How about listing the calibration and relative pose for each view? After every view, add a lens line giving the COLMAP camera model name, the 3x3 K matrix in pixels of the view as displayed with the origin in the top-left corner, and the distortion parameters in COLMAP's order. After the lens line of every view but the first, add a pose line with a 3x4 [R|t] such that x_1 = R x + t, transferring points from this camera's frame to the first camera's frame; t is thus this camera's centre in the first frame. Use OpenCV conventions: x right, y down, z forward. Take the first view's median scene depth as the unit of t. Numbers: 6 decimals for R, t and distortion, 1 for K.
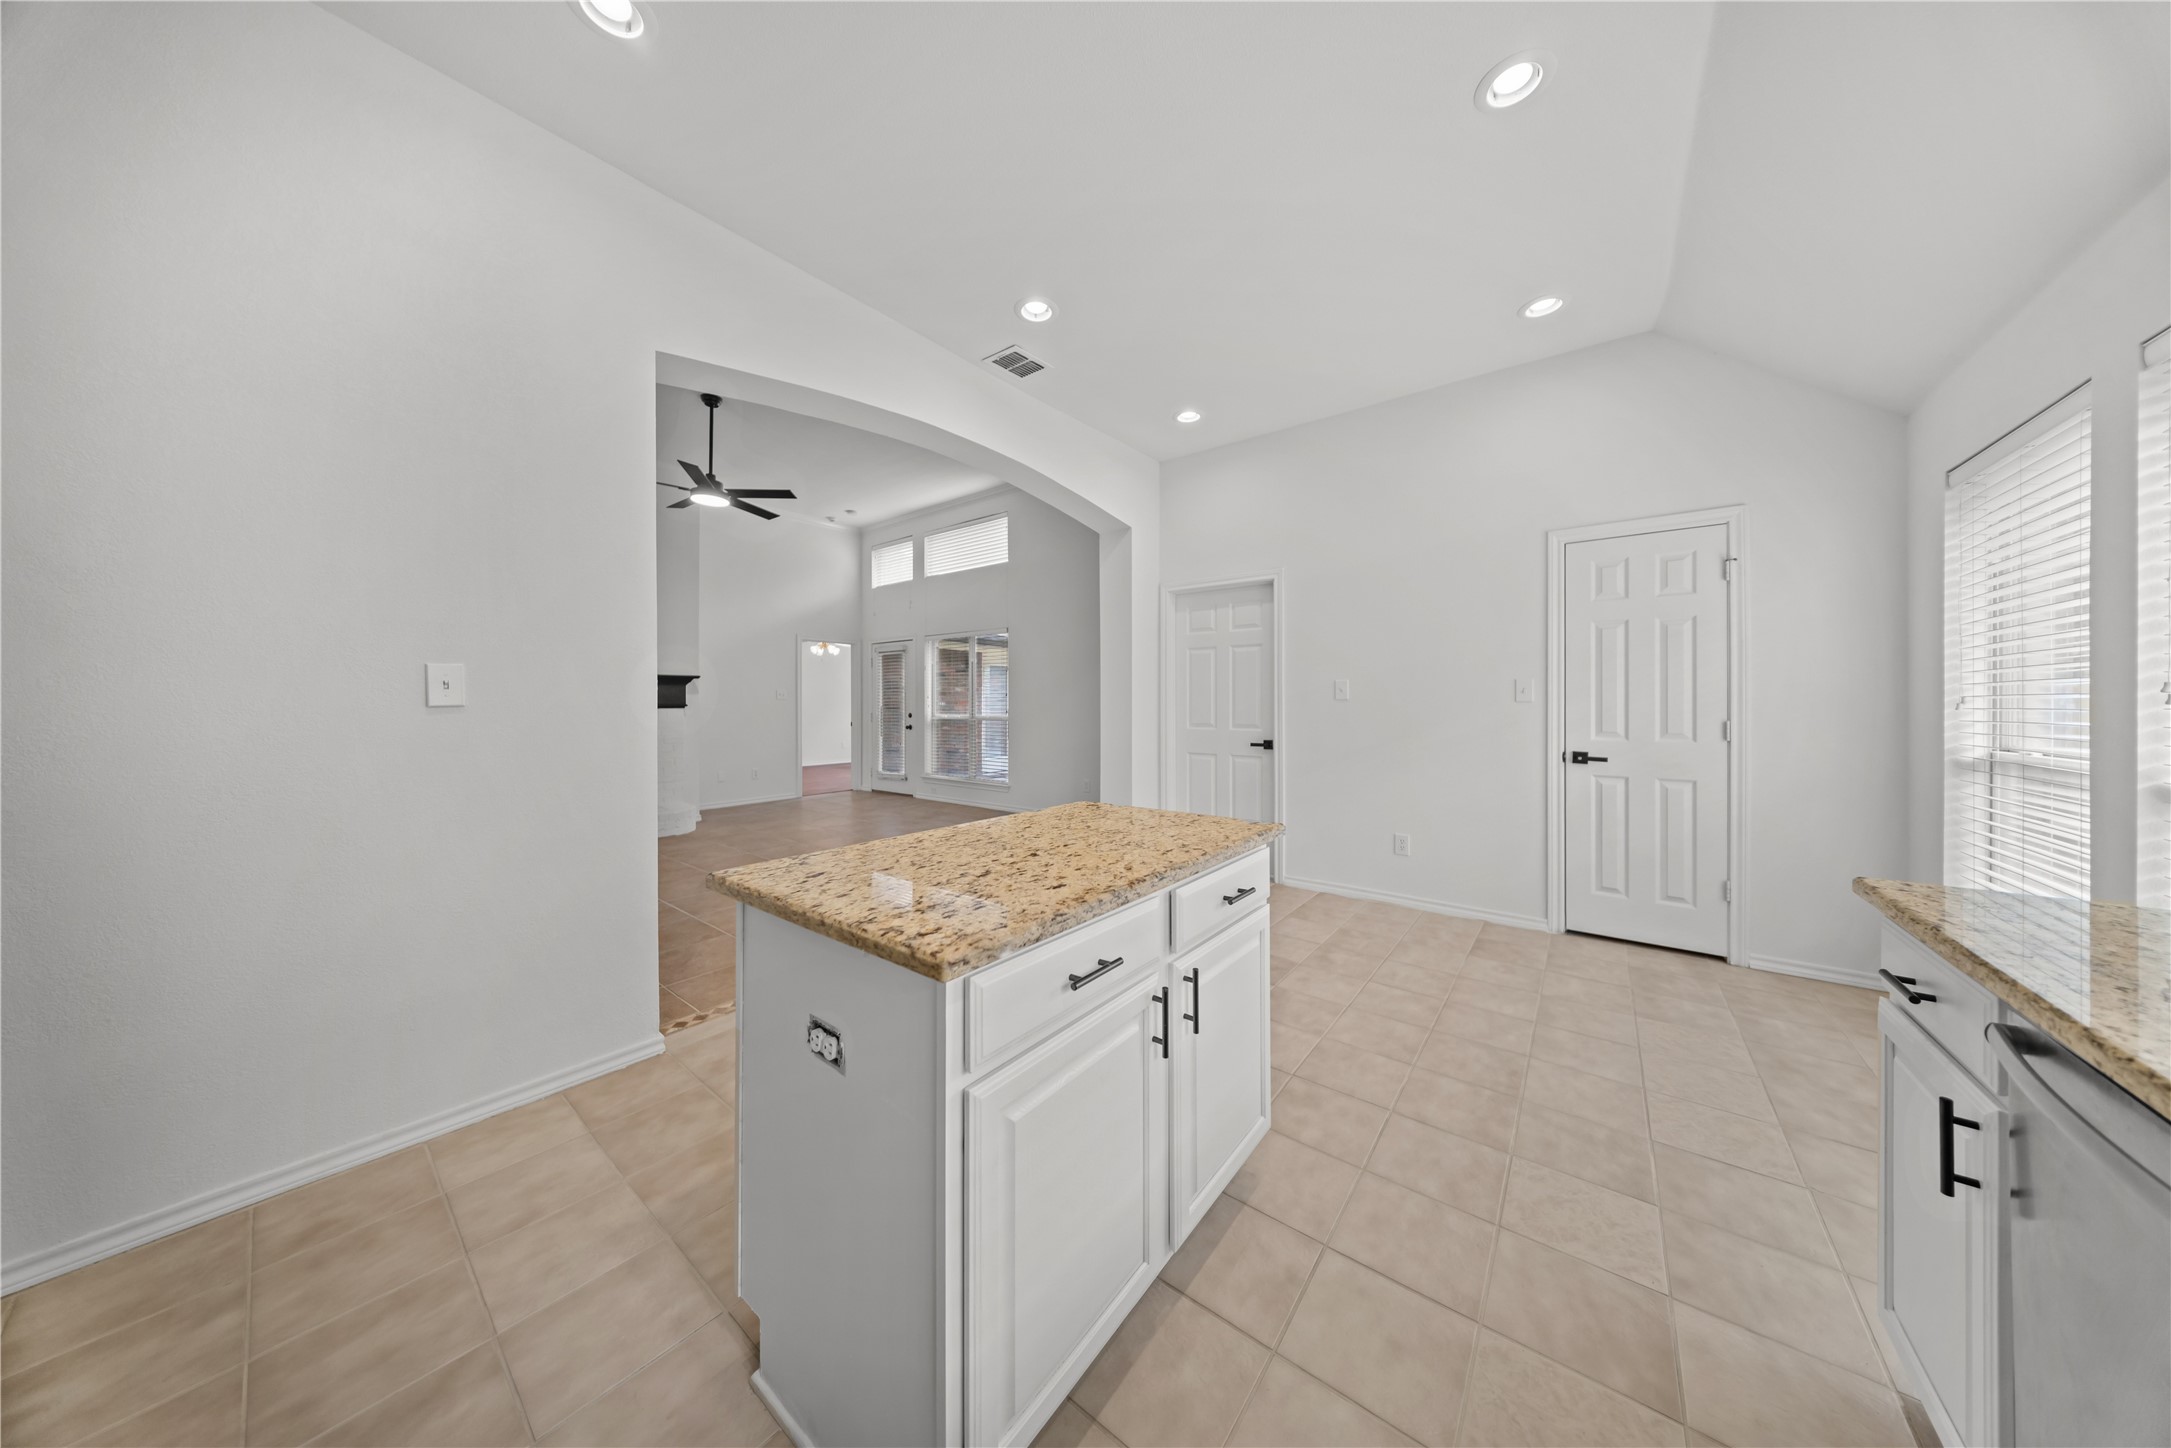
lens RADIAL K [[636.6, 0, 1091.2], [0, 636.6, 716.2], [0, 0, 1]] dist [0.000436, -0.001795]
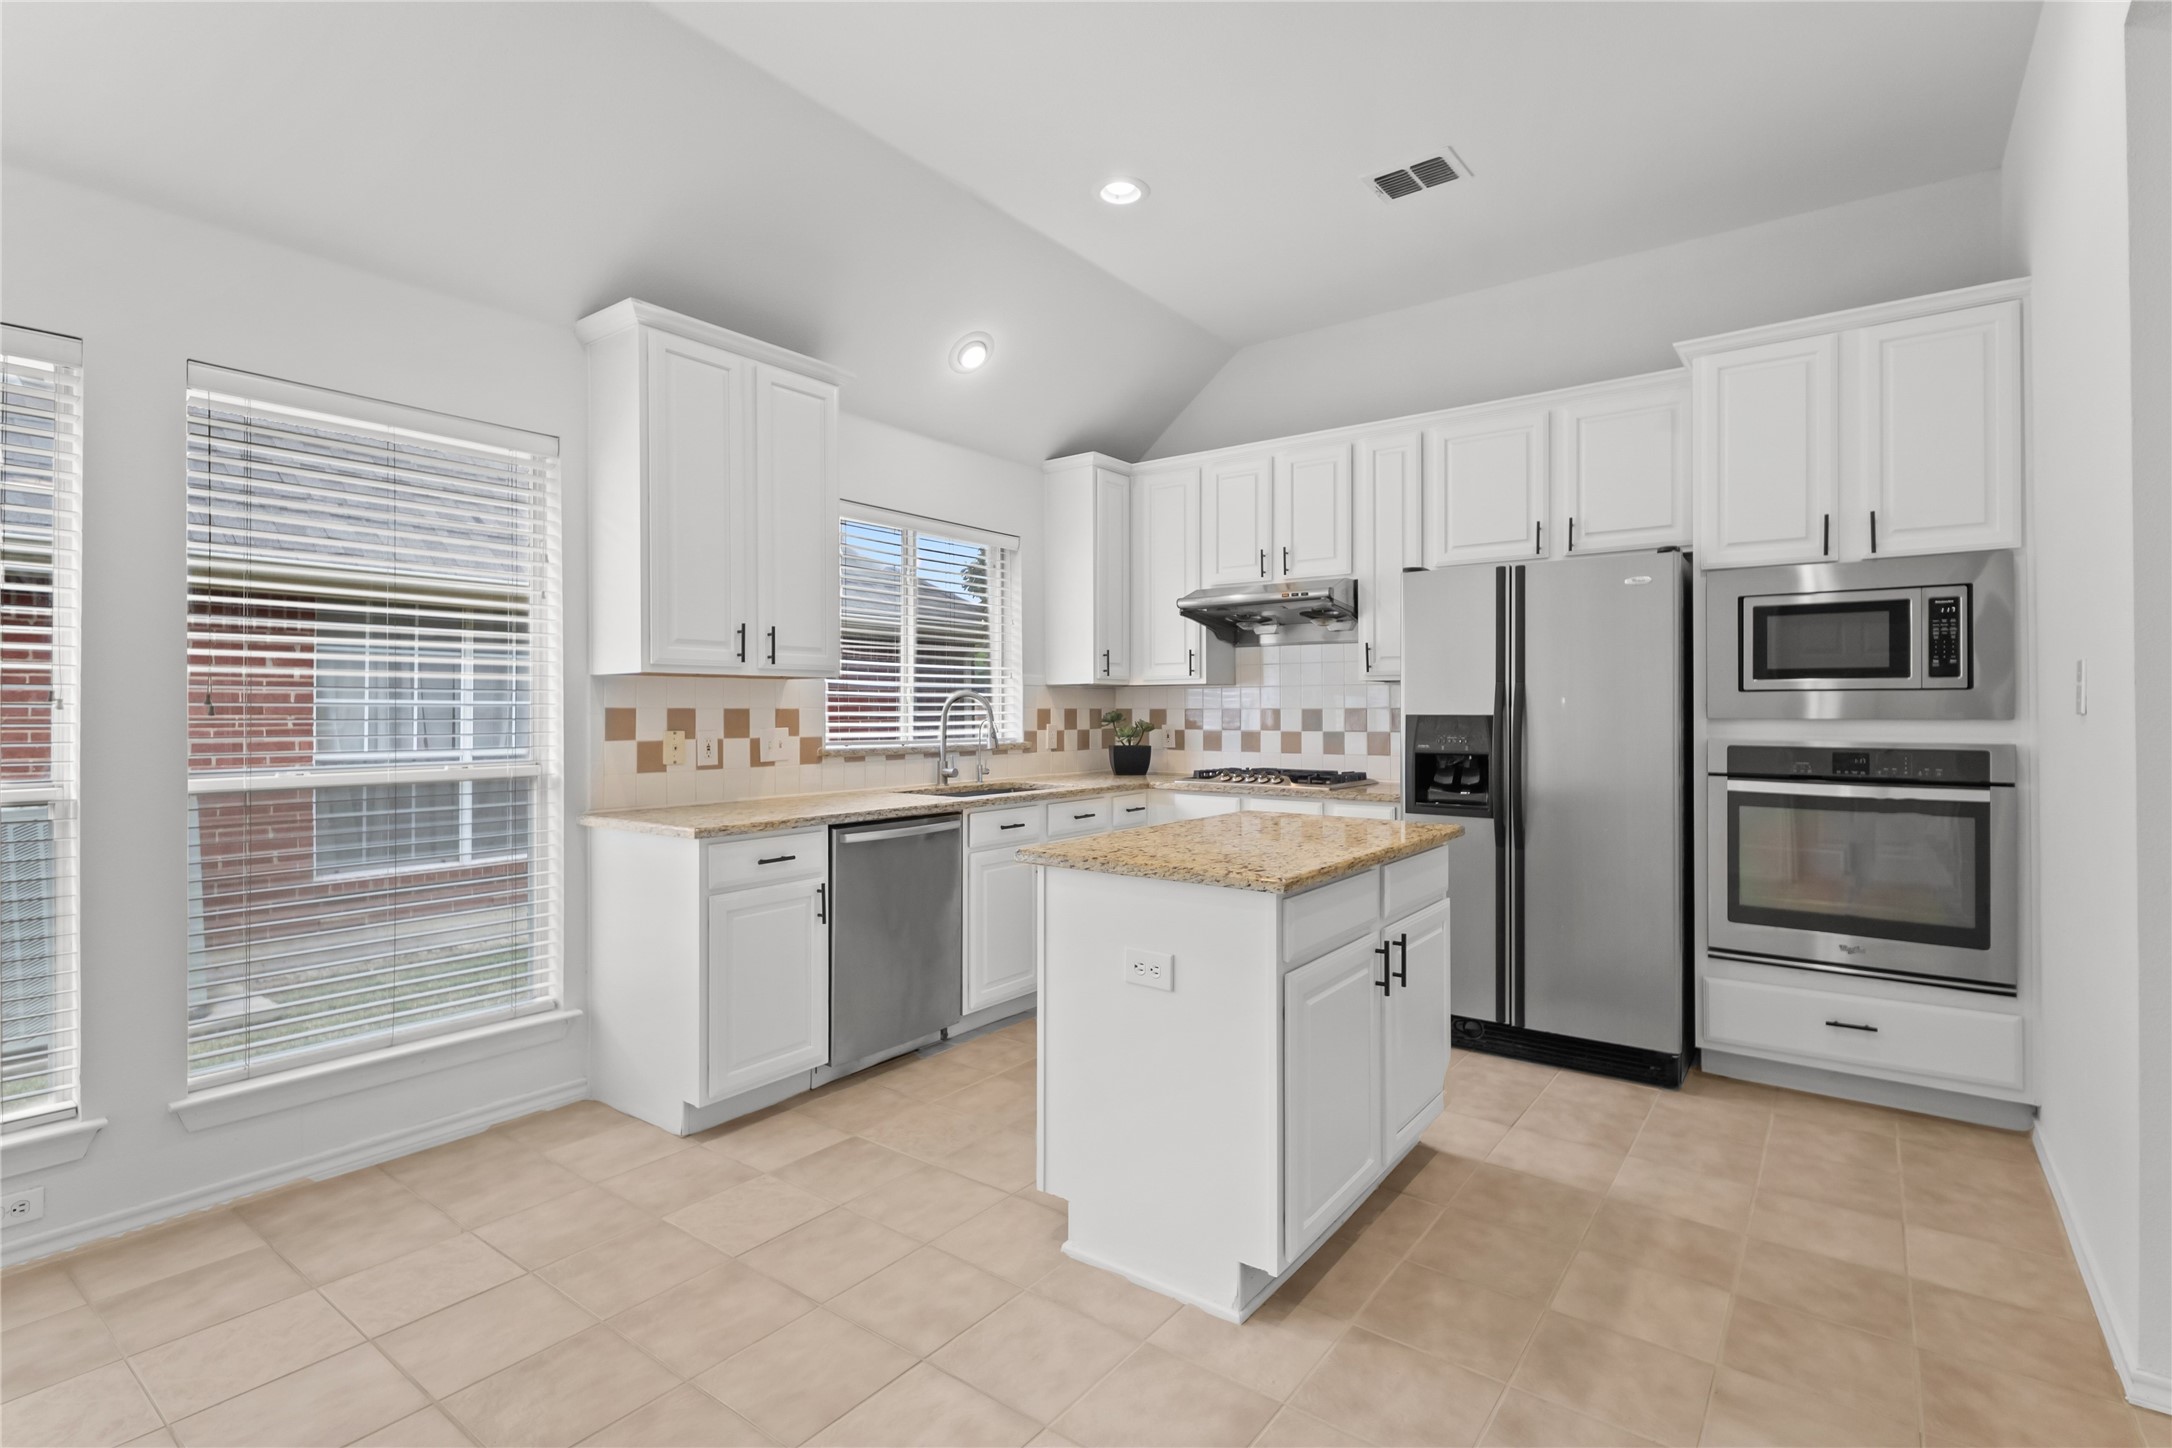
lens RADIAL K [[1014.3, 0, 1086.0], [0, 1014.3, 710.9], [0, 0, 1]] dist [0.019096, -0.009499]
pose [[-0.999846, 0.002658, -0.017372, 0.177270], [0.002325, 0.999814, 0.019167, -0.039009], [0.017420, 0.019124, -0.999665, 1.854457]]
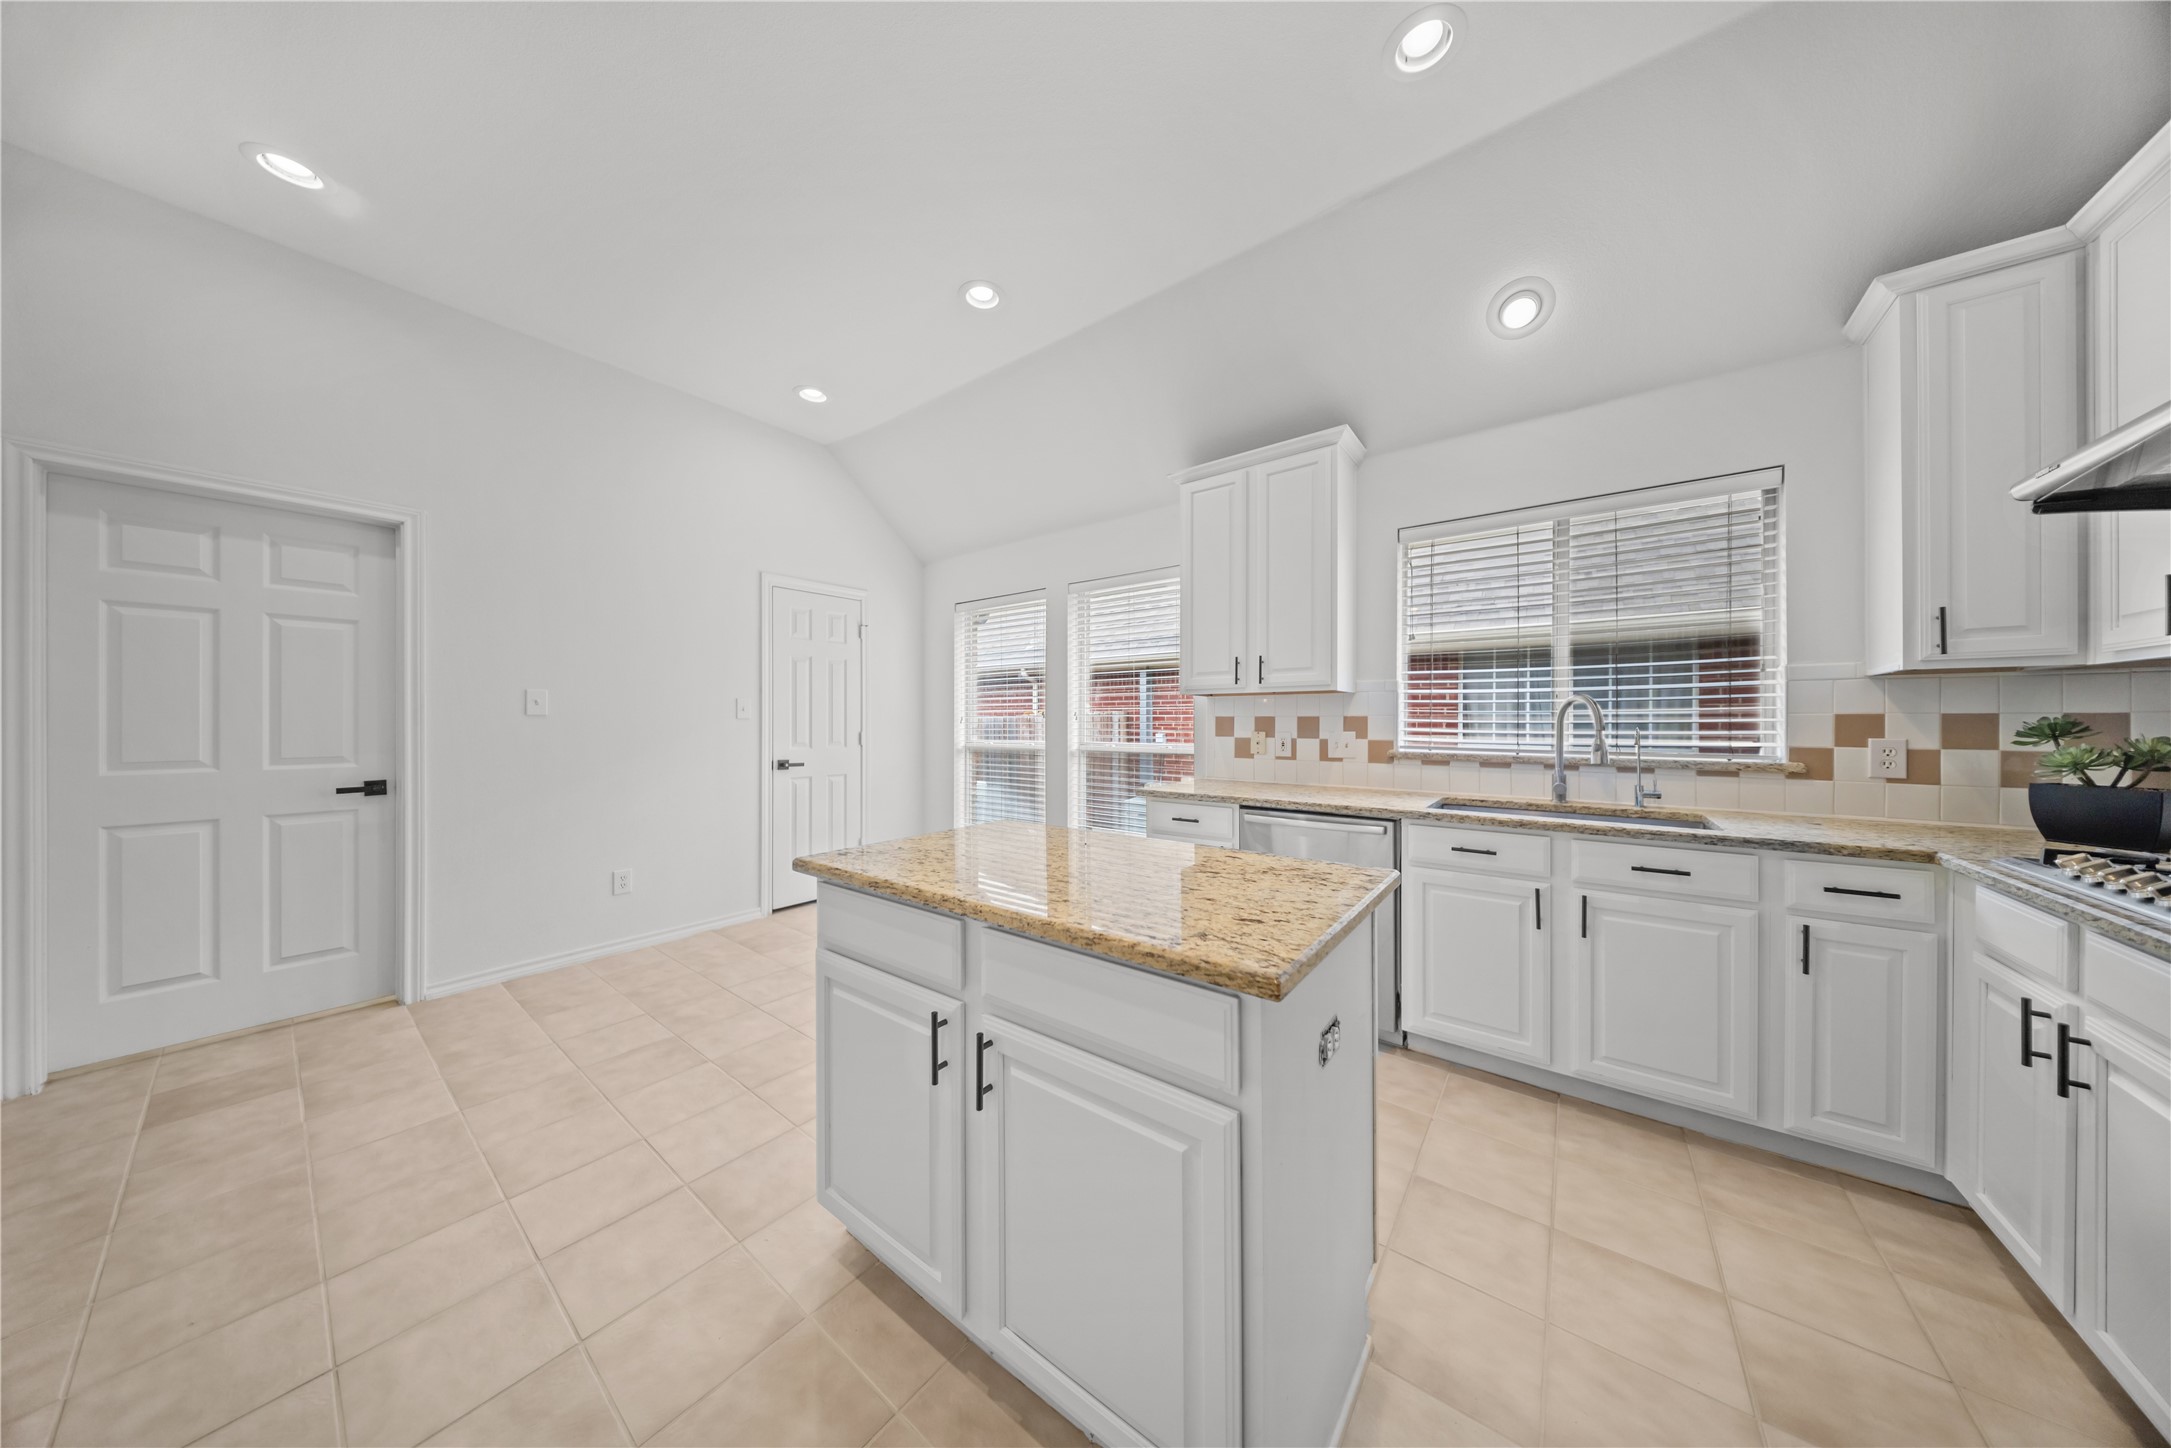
lens RADIAL K [[636.6, 0, 1091.2], [0, 636.6, 716.2], [0, 0, 1]] dist [0.000436, -0.001795]
pose [[-0.015751, 0.007394, 0.999849, -0.696434], [0.020027, 0.999774, -0.007078, -0.011536], [-0.999675, 0.019912, -0.015896, 0.651002]]
